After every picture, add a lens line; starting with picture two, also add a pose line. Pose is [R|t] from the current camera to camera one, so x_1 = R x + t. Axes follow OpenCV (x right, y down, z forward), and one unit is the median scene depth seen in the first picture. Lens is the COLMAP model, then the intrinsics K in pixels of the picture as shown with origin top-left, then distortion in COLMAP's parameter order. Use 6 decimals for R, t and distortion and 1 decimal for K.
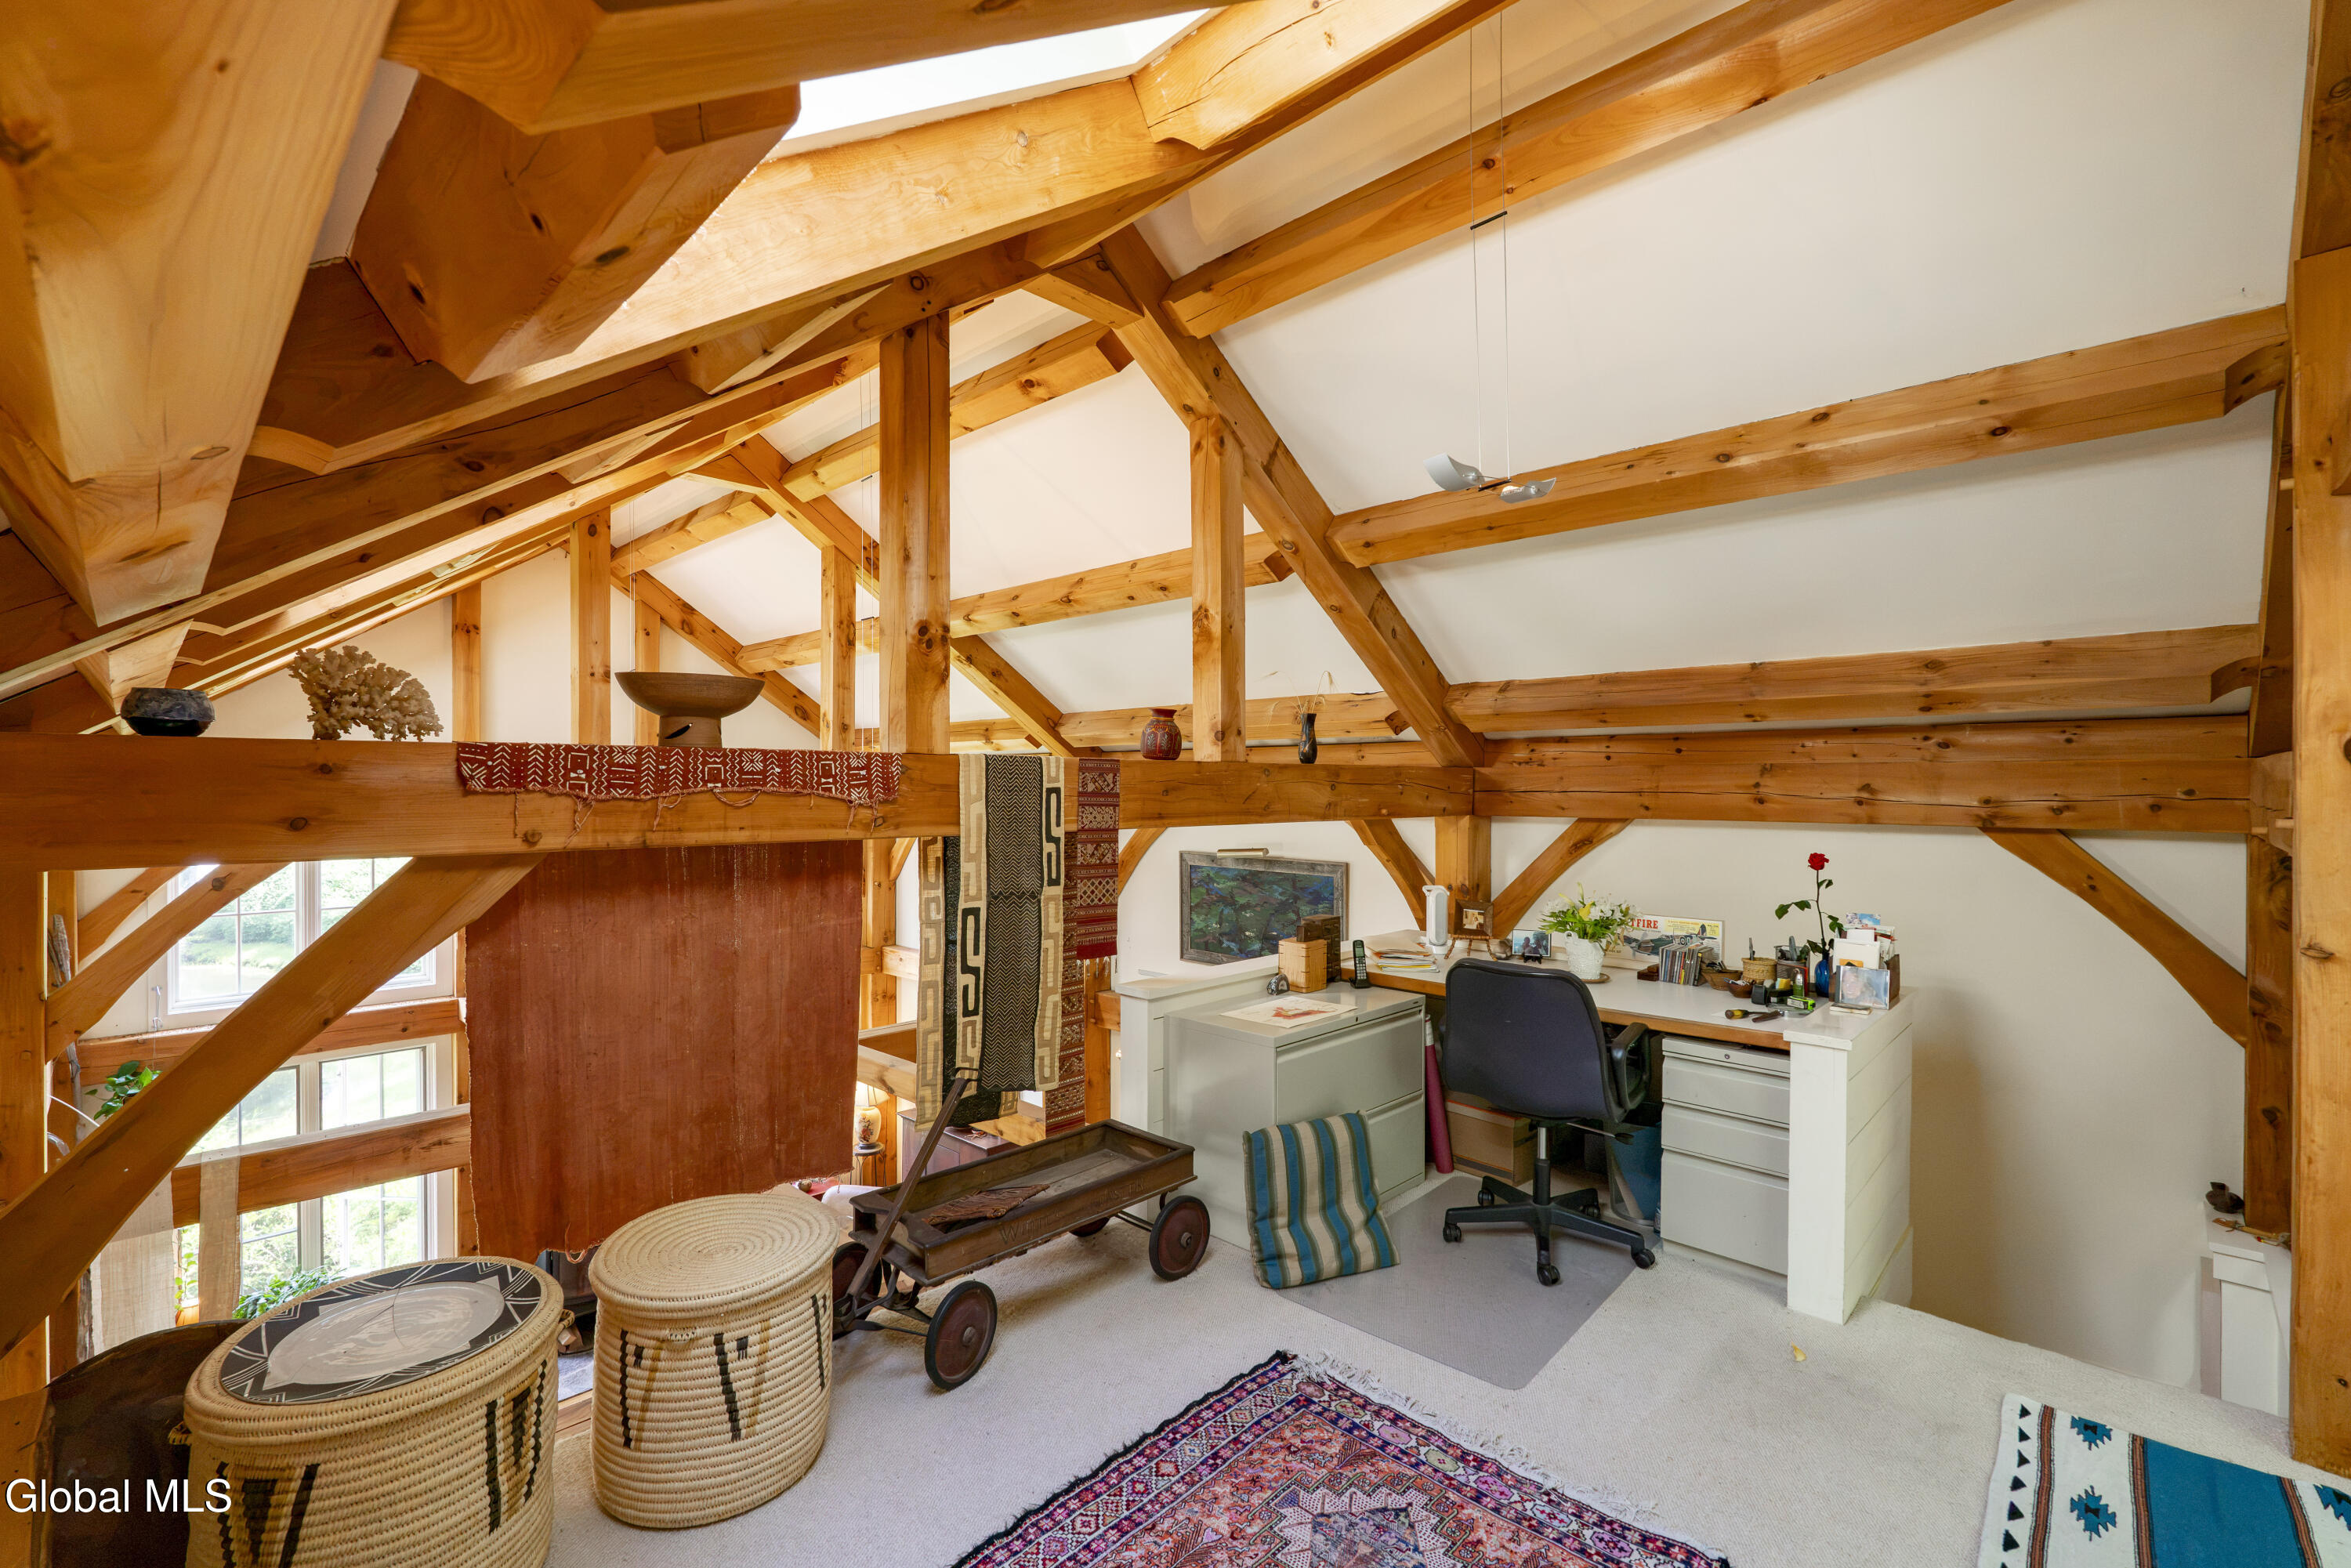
lens RADIAL K [[1023.4, 0, 1175.5], [0, 1023.4, 784.0], [0, 0, 1]] dist [-0.000544, 0.000248]
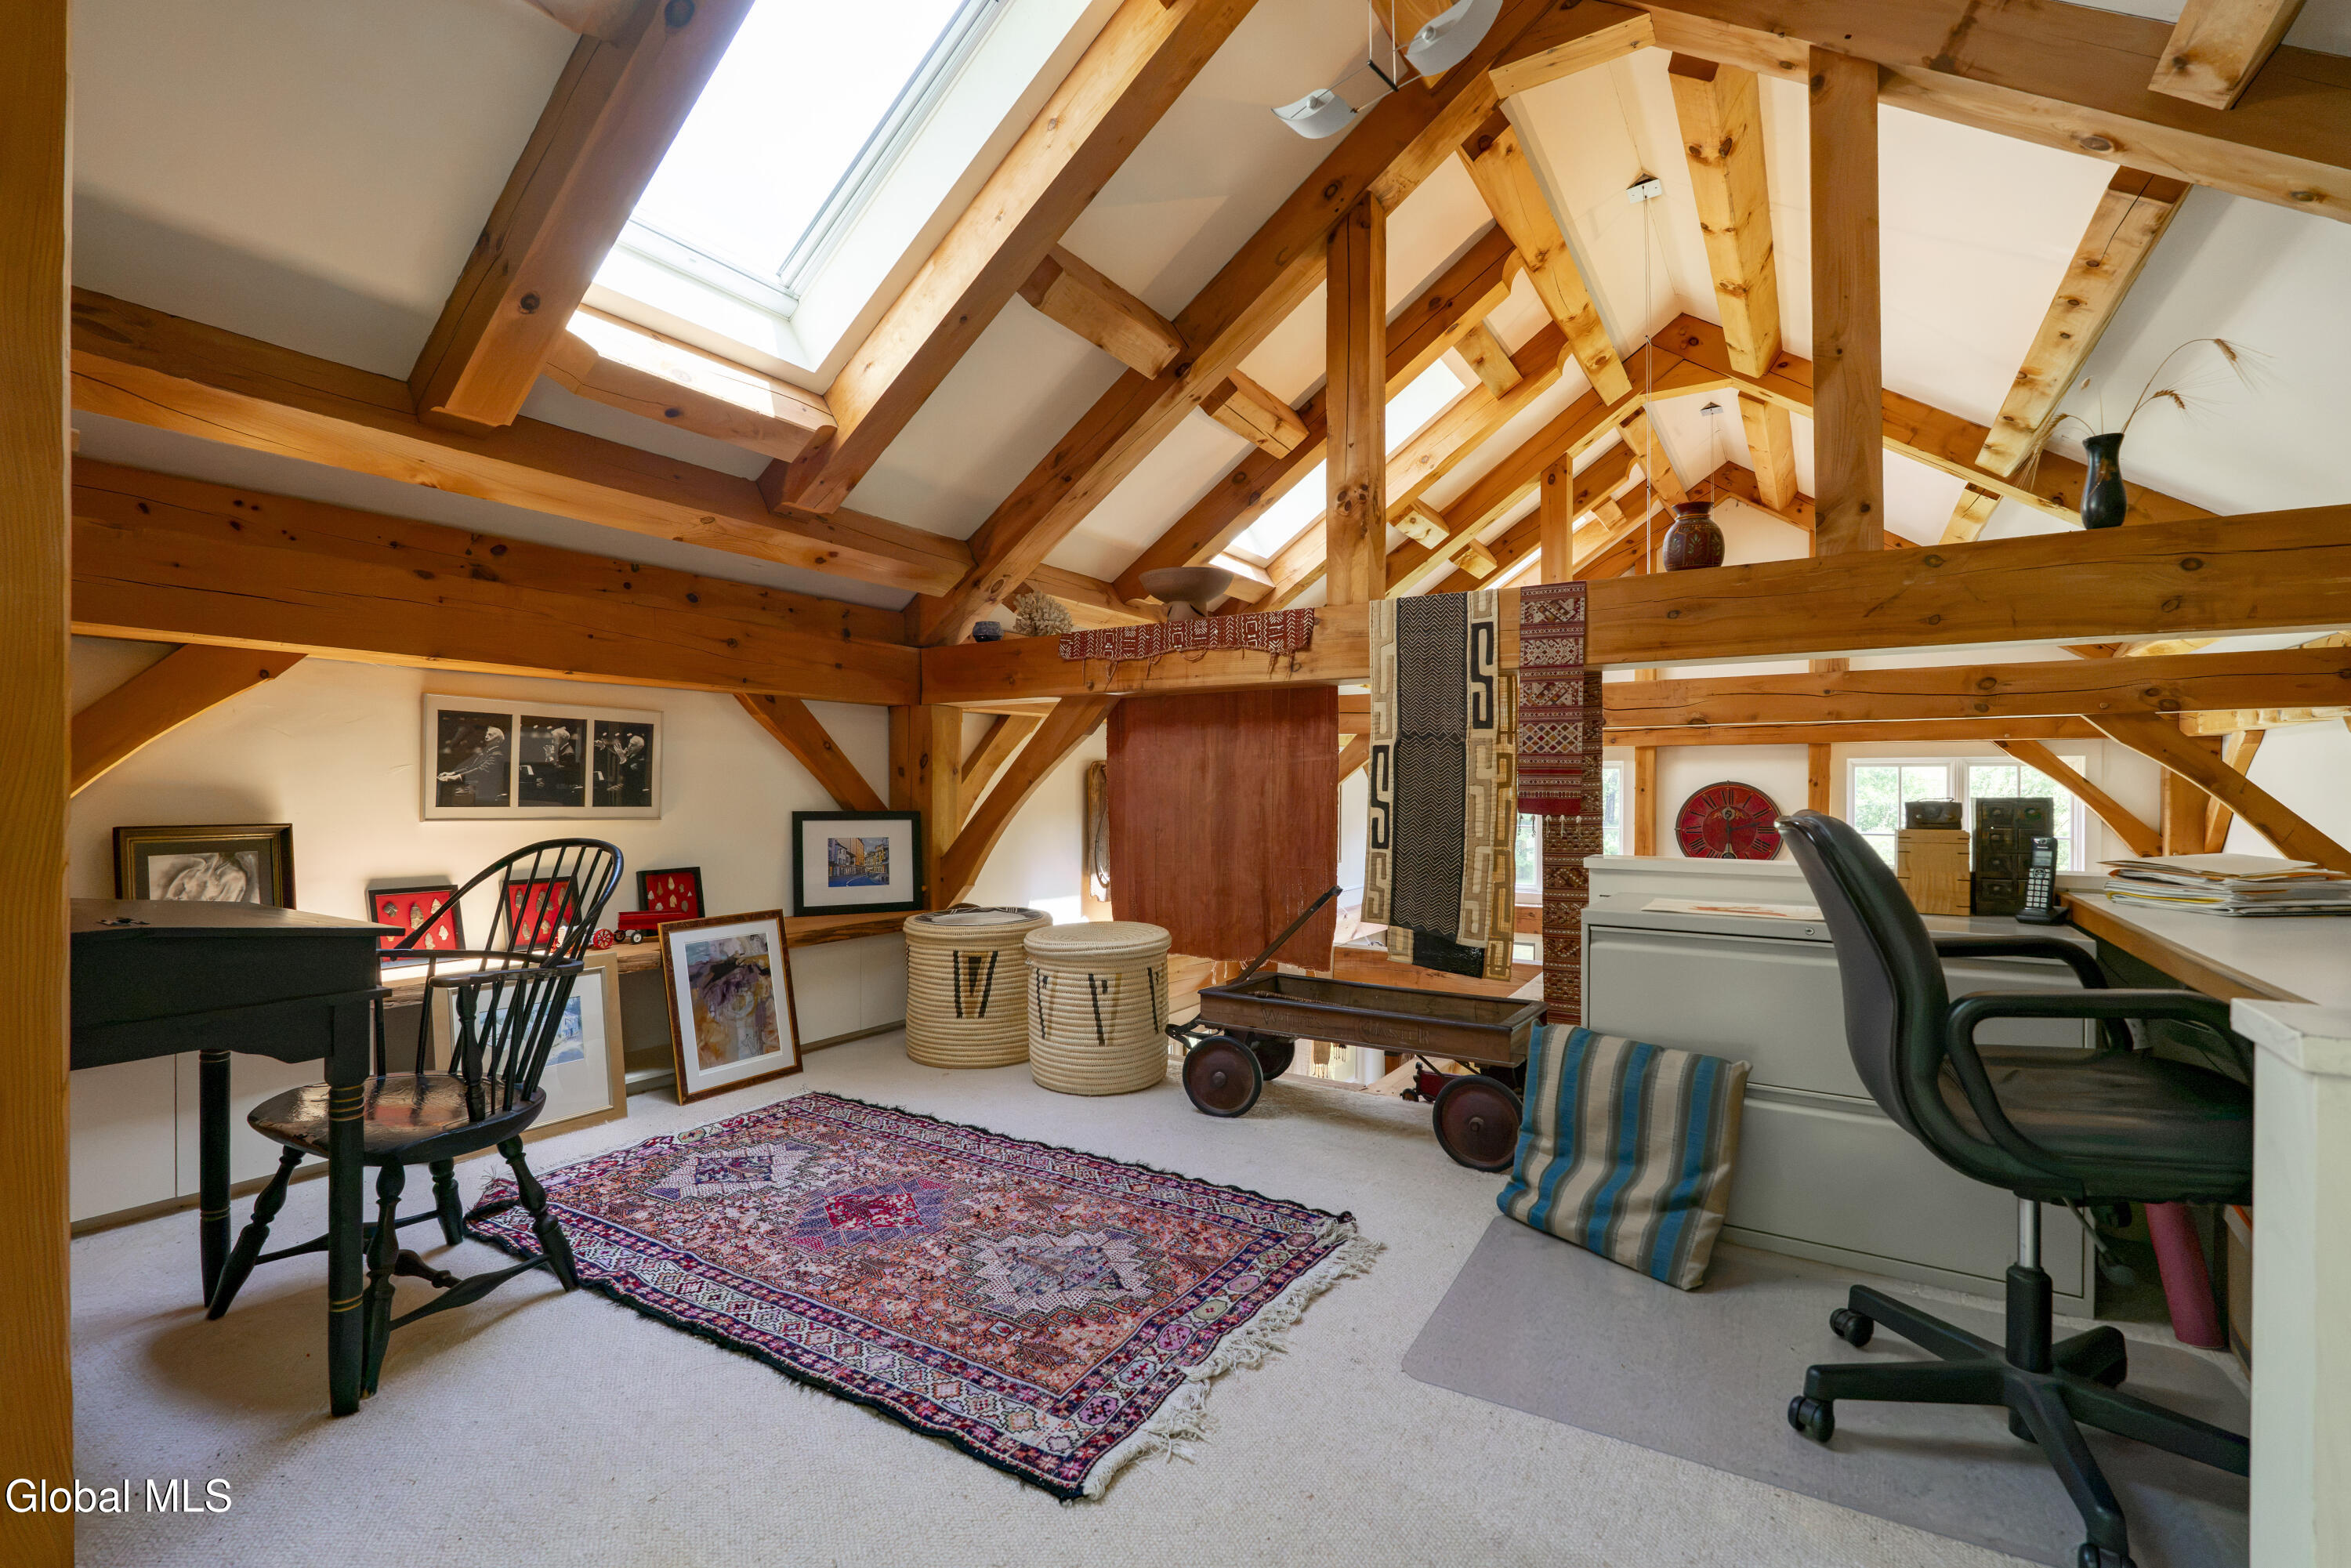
lens RADIAL K [[1038.5, 0, 1175.5], [0, 1038.5, 784.0], [0, 0, 1]] dist [-0.011436, -0.000161]
pose [[0.201400, -0.002188, -0.979507, 0.798119], [0.002876, 0.999995, -0.001642, 0.161162], [0.979505, -0.002486, 0.201405, 0.576604]]
